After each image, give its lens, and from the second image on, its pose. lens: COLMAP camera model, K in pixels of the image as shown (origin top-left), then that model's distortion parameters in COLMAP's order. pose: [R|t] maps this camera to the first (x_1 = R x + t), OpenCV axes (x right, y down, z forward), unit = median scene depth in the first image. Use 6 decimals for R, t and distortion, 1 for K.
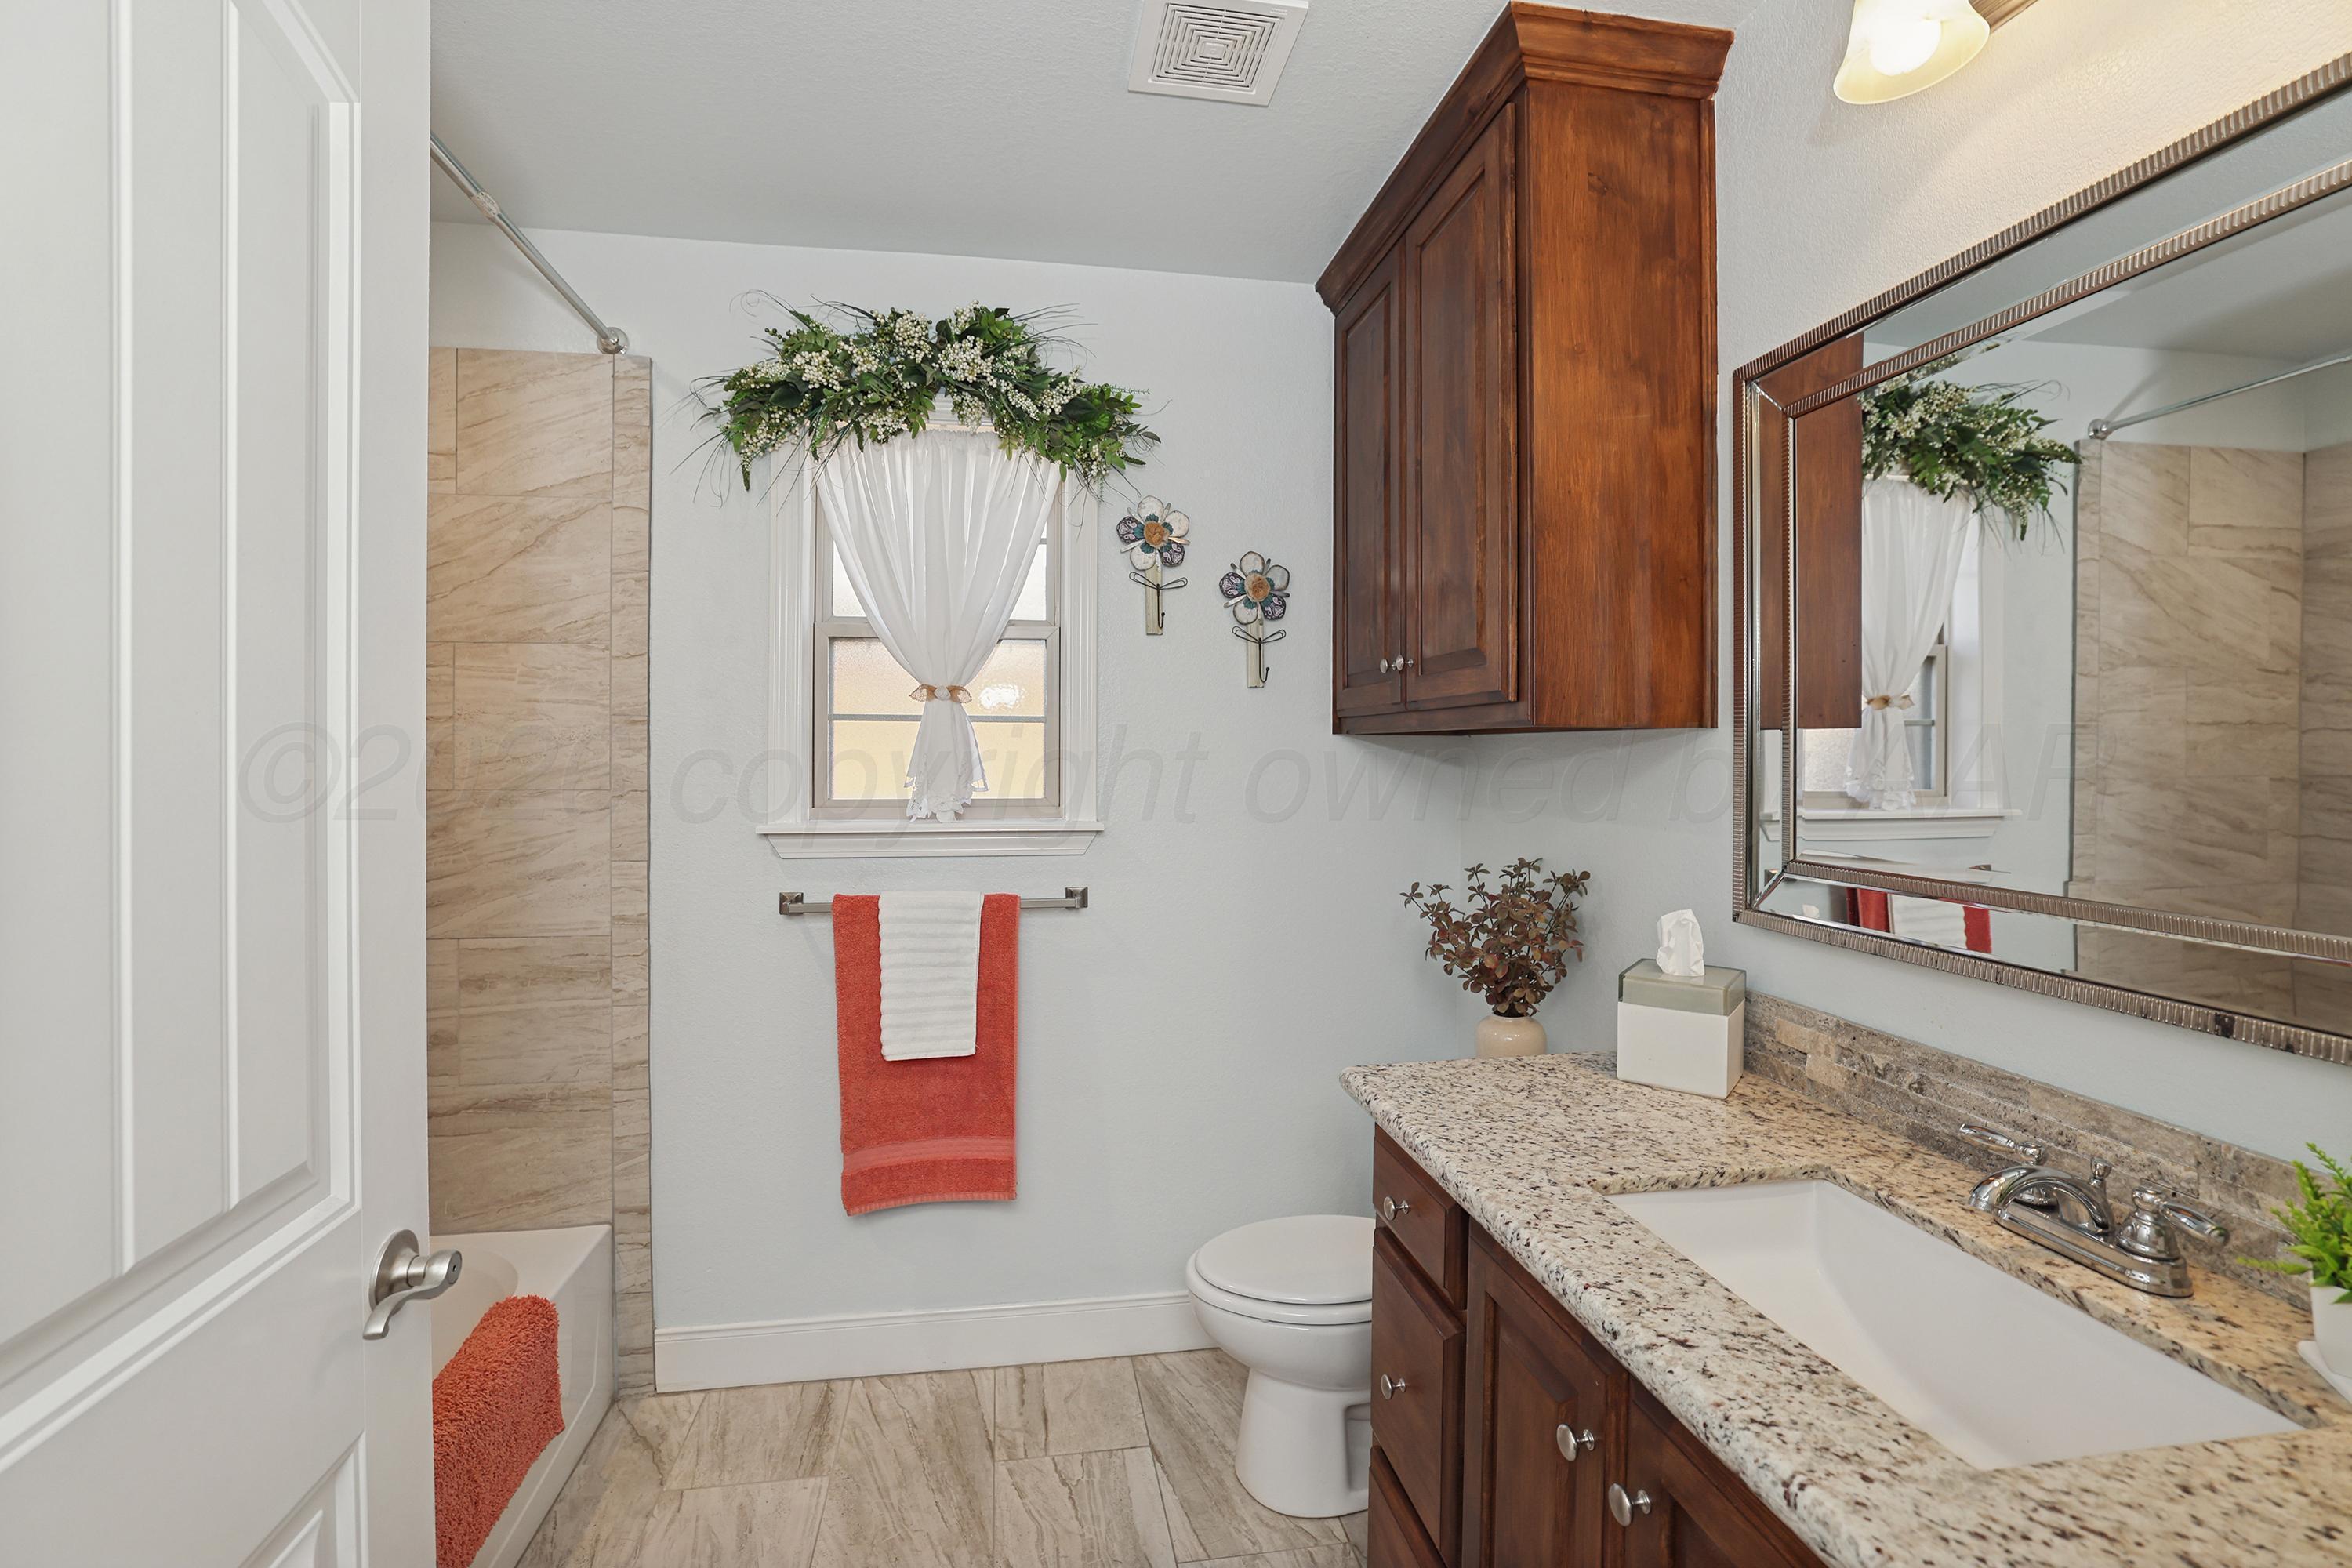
lens RADIAL K [[1028.5, 0, 1173.8], [0, 1028.5, 754.2], [0, 0, 1]] dist [-0.045977, 0.018787]
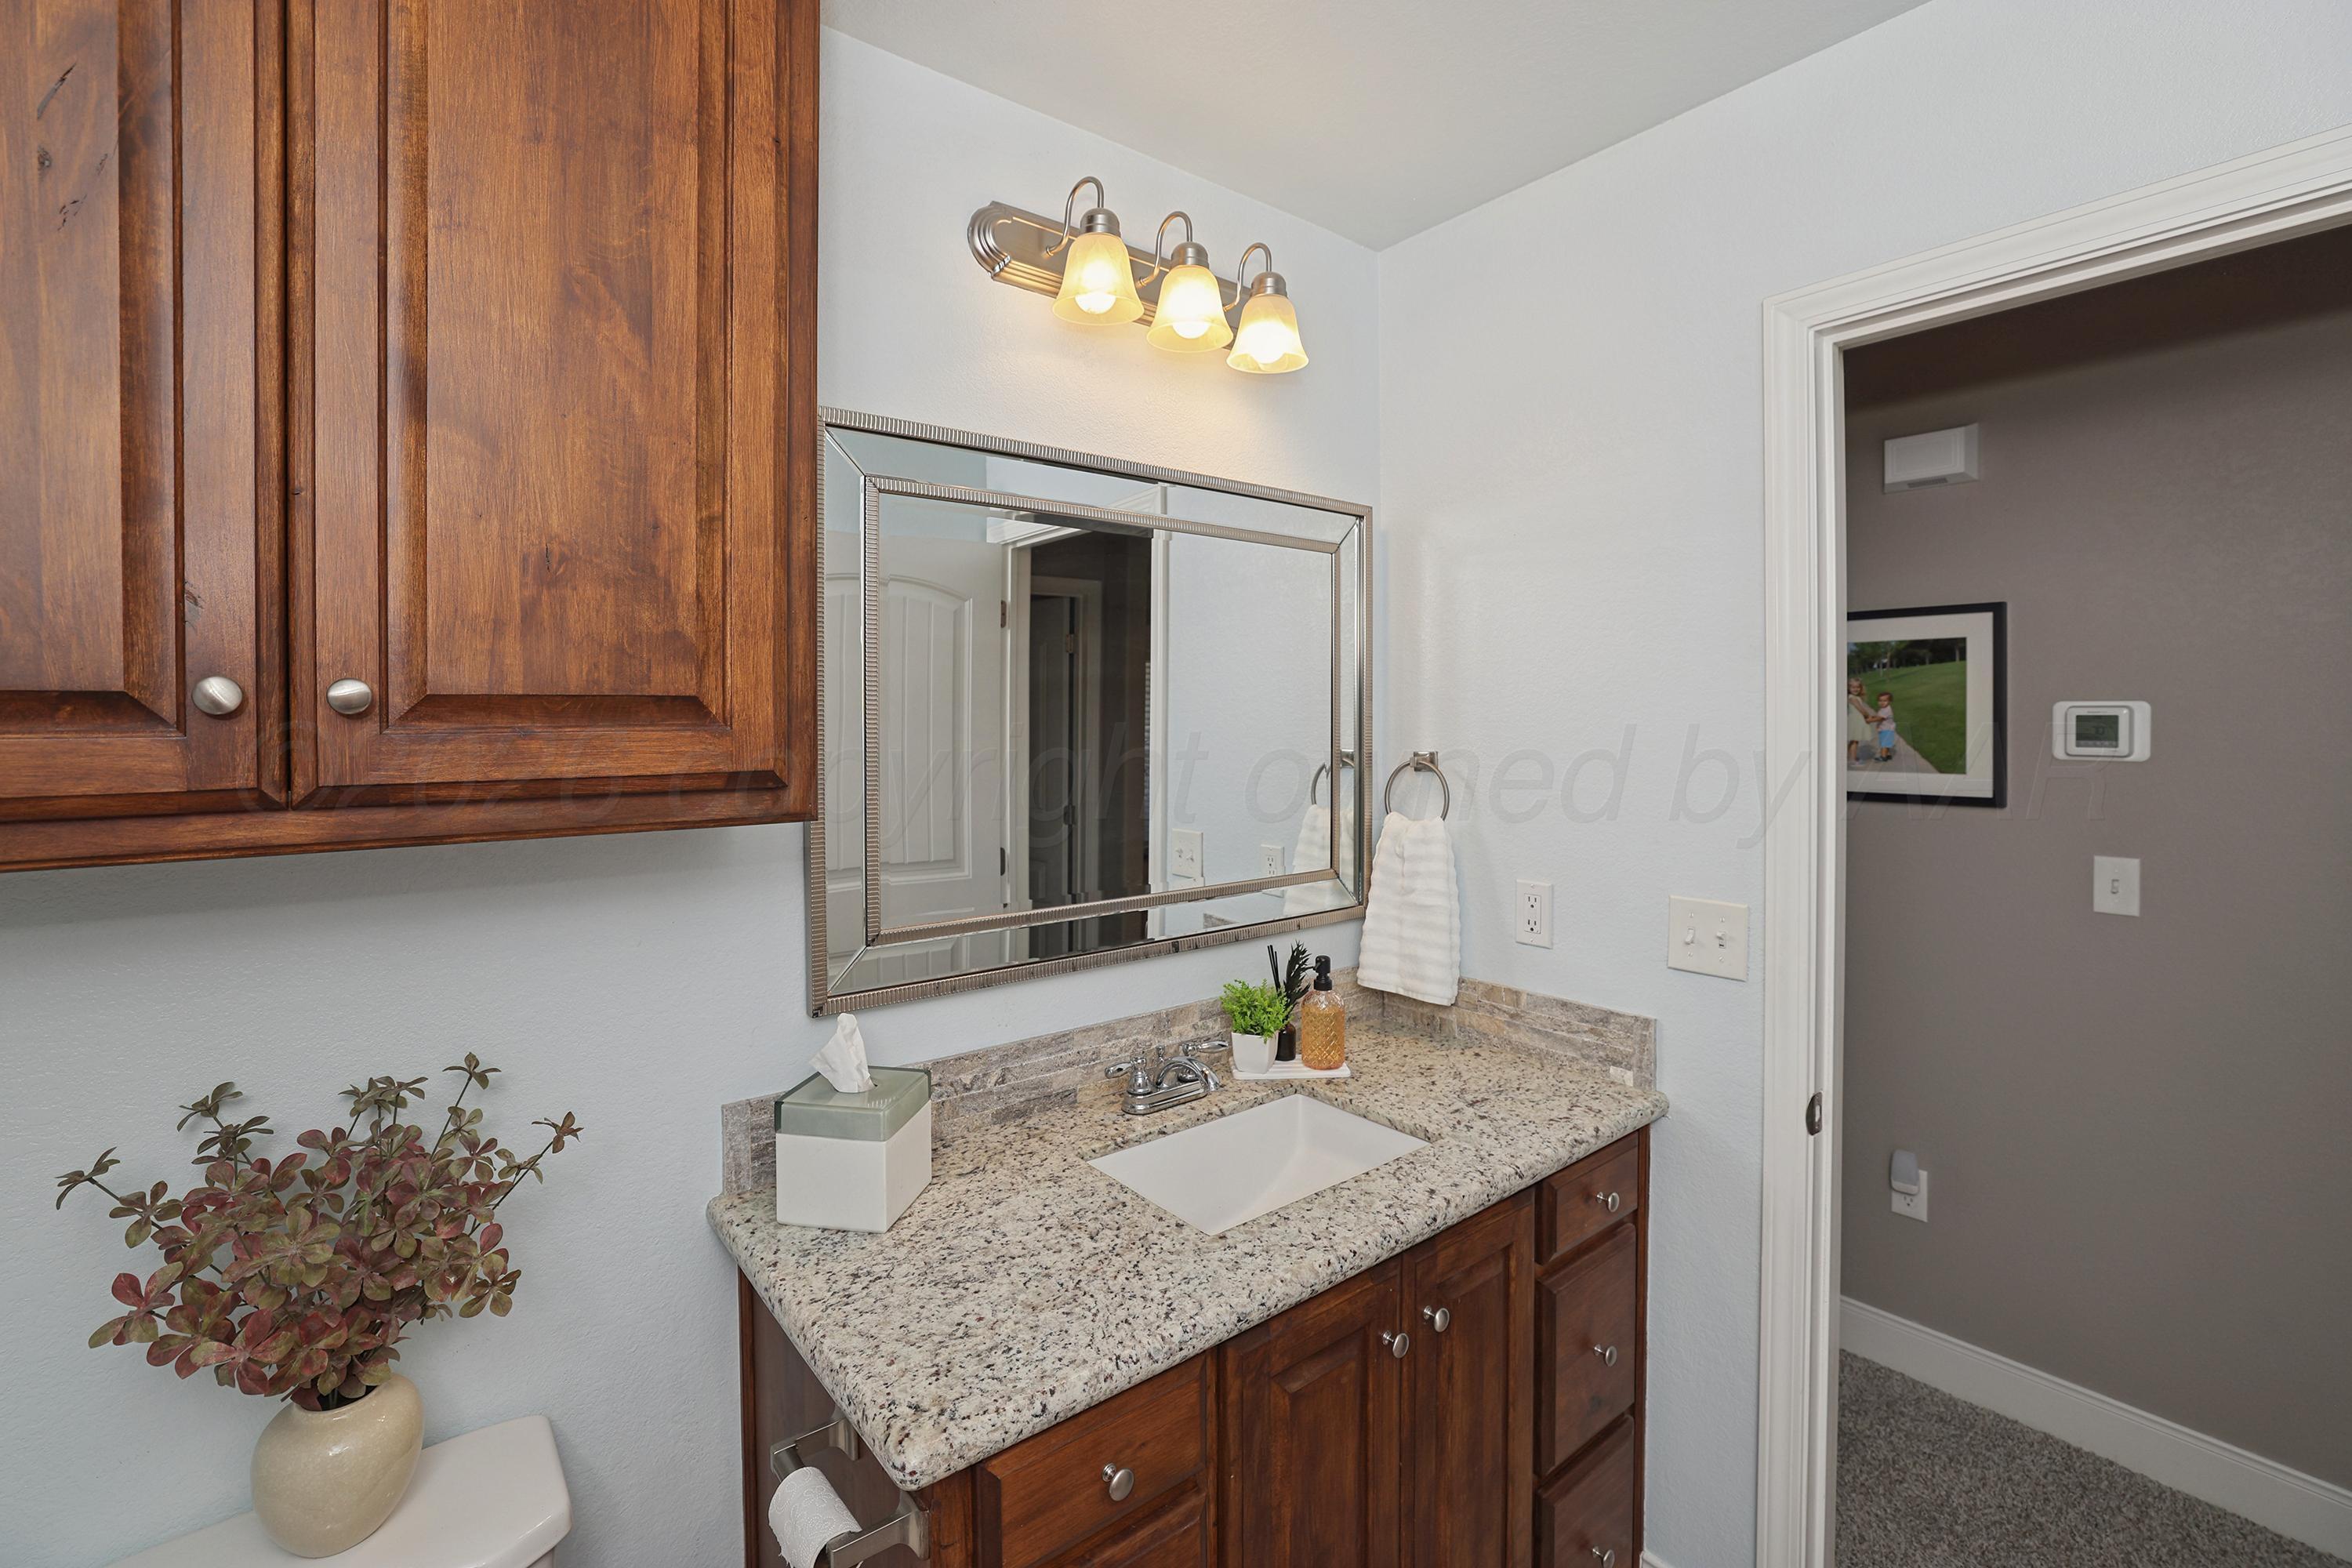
lens RADIAL K [[1028.5, 0, 1173.8], [0, 1028.5, 754.2], [0, 0, 1]] dist [-0.045977, 0.018787]
pose [[-0.484644, -0.028963, 0.874232, -0.465796], [0.005240, 0.999338, 0.036013, -0.118805], [-0.874696, 0.022034, -0.484171, 1.416143]]
